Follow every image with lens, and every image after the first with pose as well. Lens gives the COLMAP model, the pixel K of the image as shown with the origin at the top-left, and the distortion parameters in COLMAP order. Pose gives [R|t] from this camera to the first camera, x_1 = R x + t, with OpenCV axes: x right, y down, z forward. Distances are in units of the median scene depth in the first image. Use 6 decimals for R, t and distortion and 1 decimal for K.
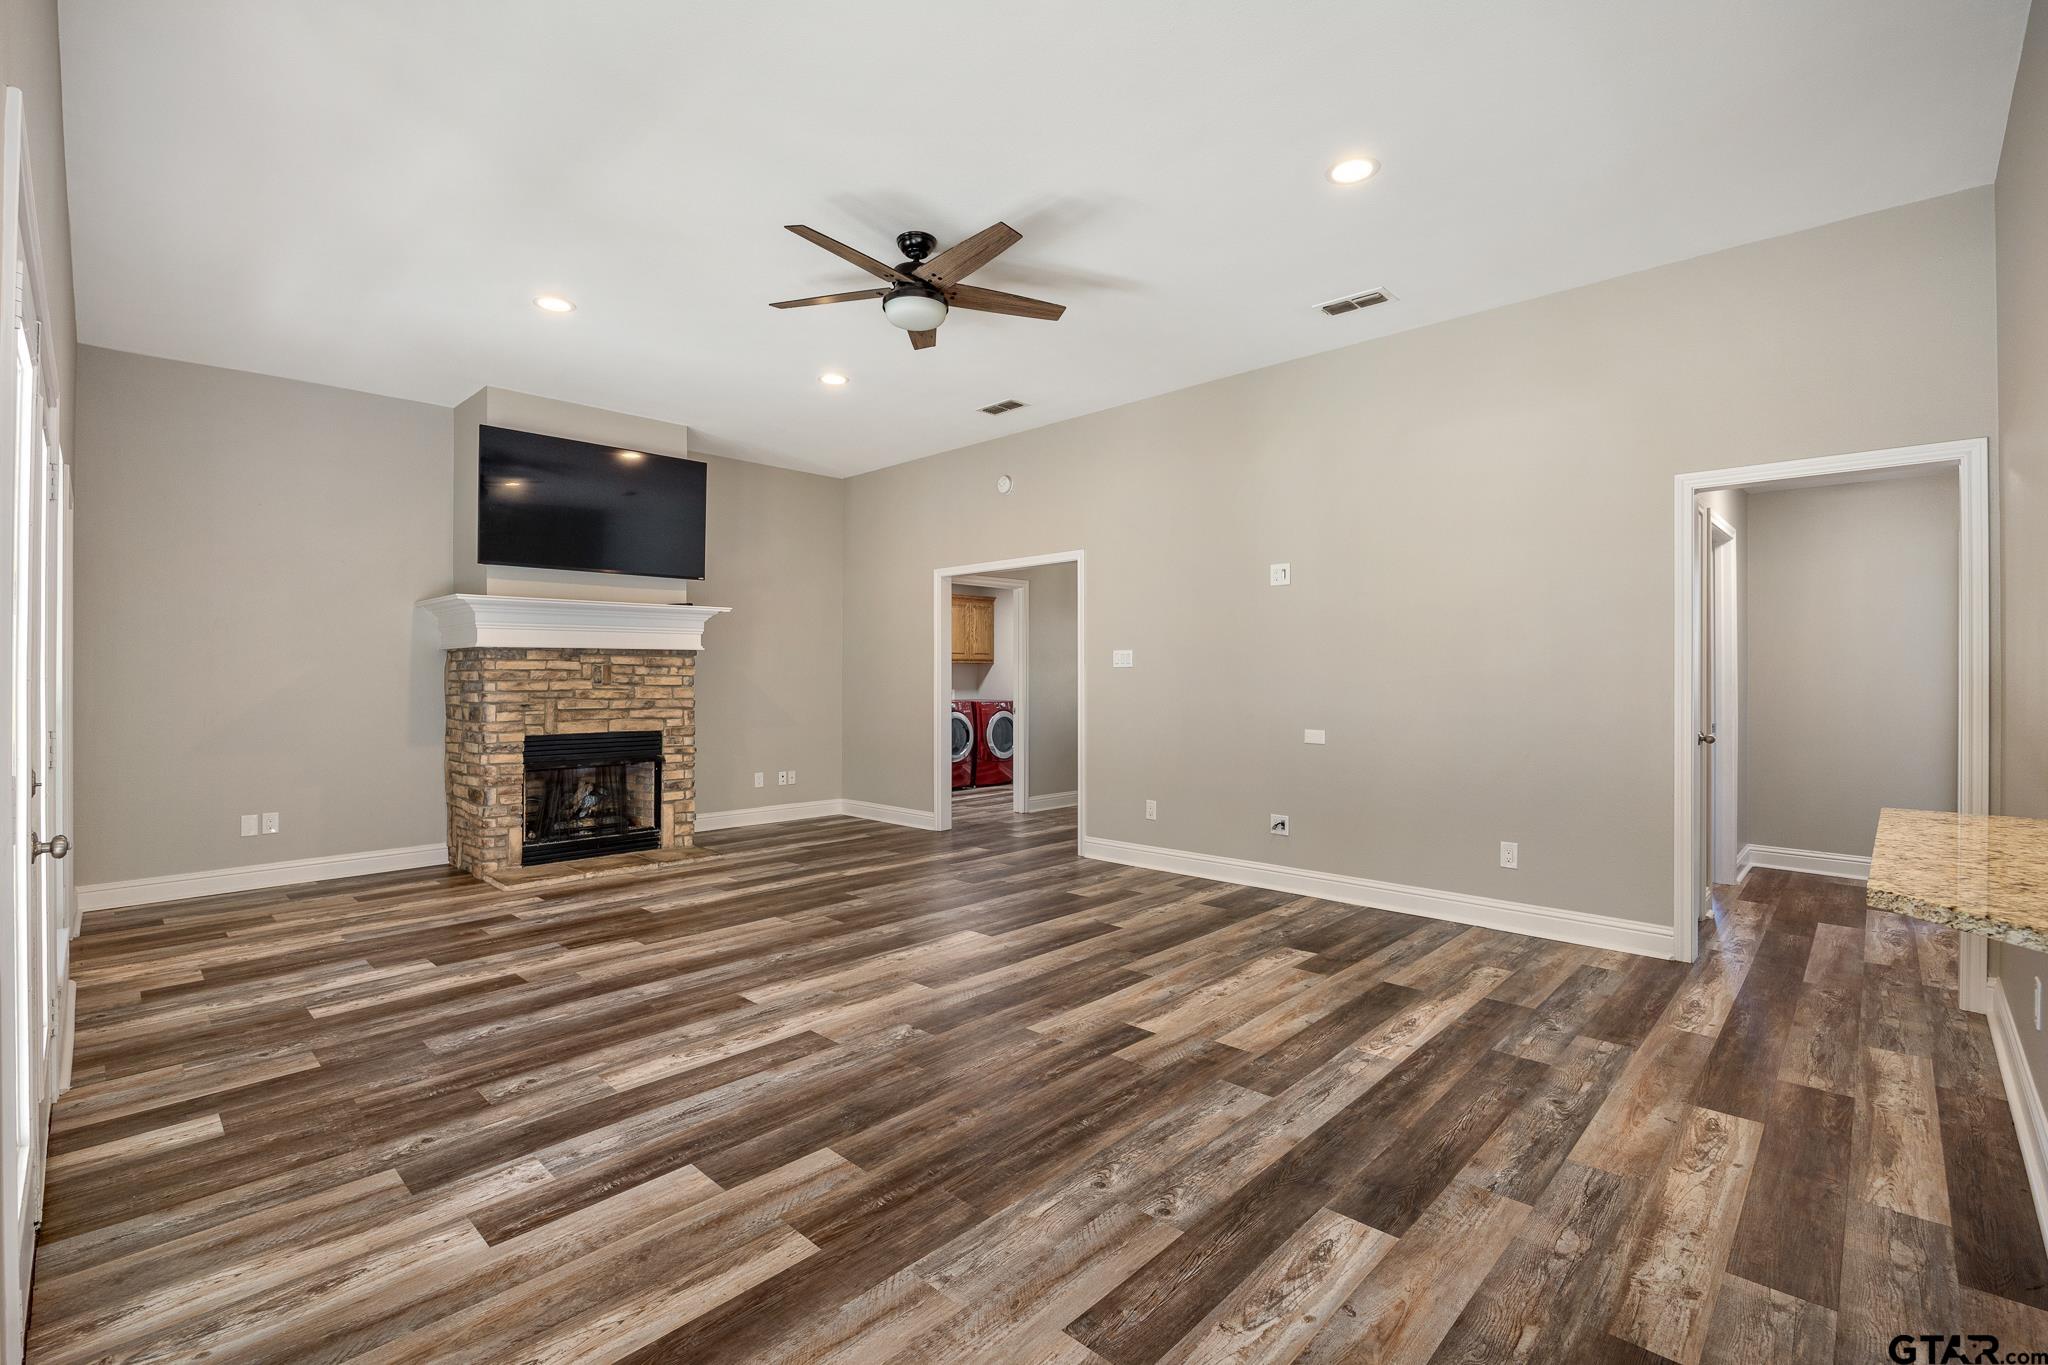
lens RADIAL K [[918.4, 0, 1031.5], [0, 918.4, 677.8], [0, 0, 1]] dist [-0.005138, 0.000060]
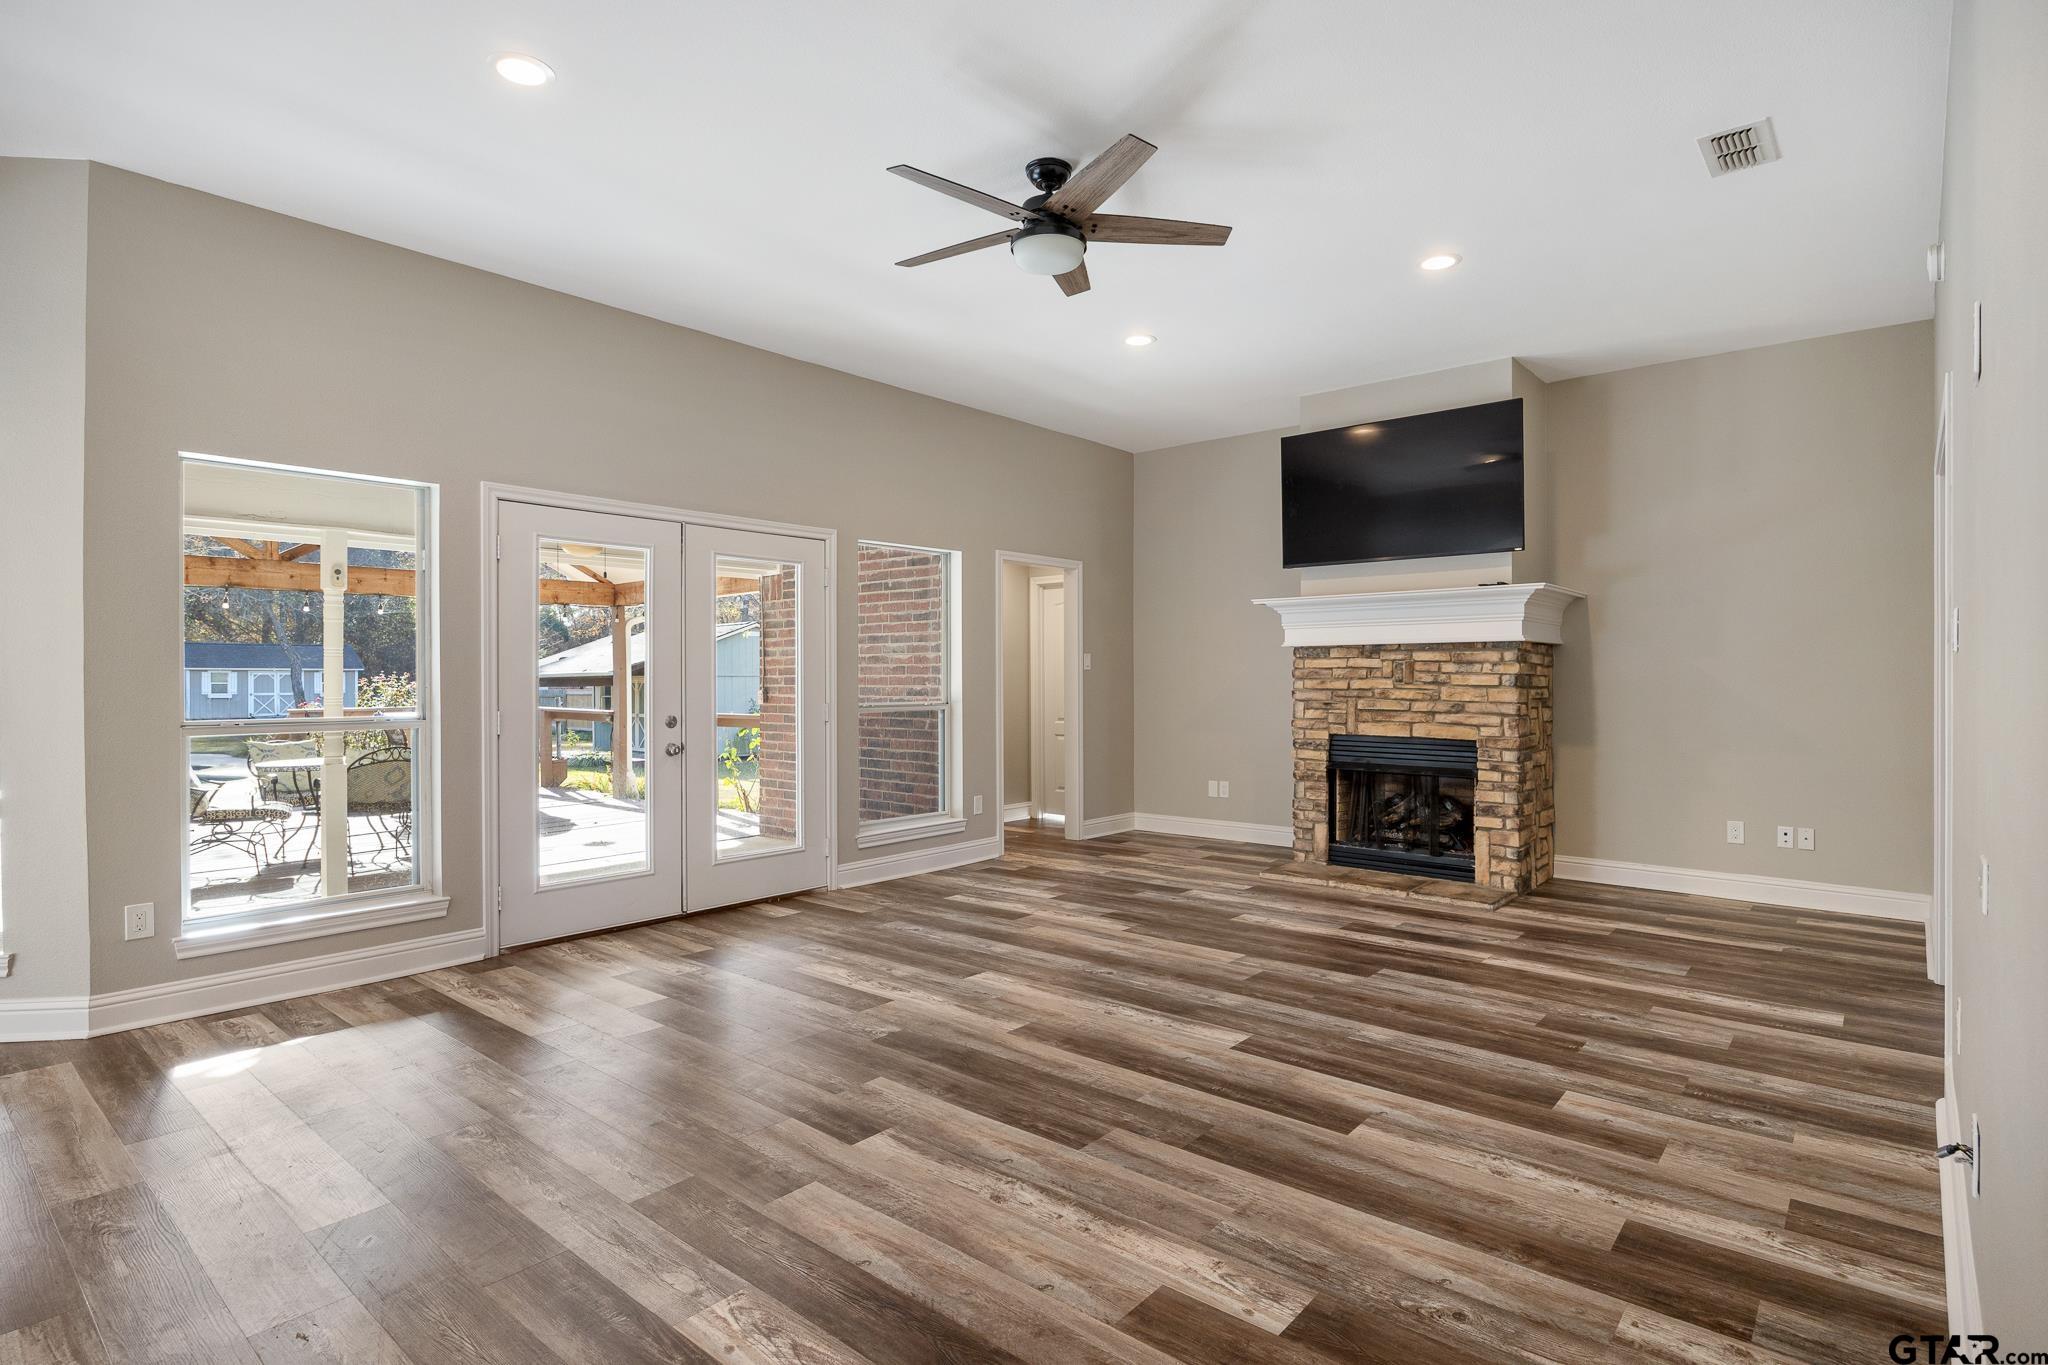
lens RADIAL K [[1036.8, 0, 1032.7], [0, 1036.8, 676.6], [0, 0, 1]] dist [0.000342, 0.000272]
pose [[0.052740, 0.002228, -0.998606, 0.570329], [-0.000643, 0.999997, 0.002197, -0.001725], [0.998608, 0.000526, 0.052742, 0.629088]]
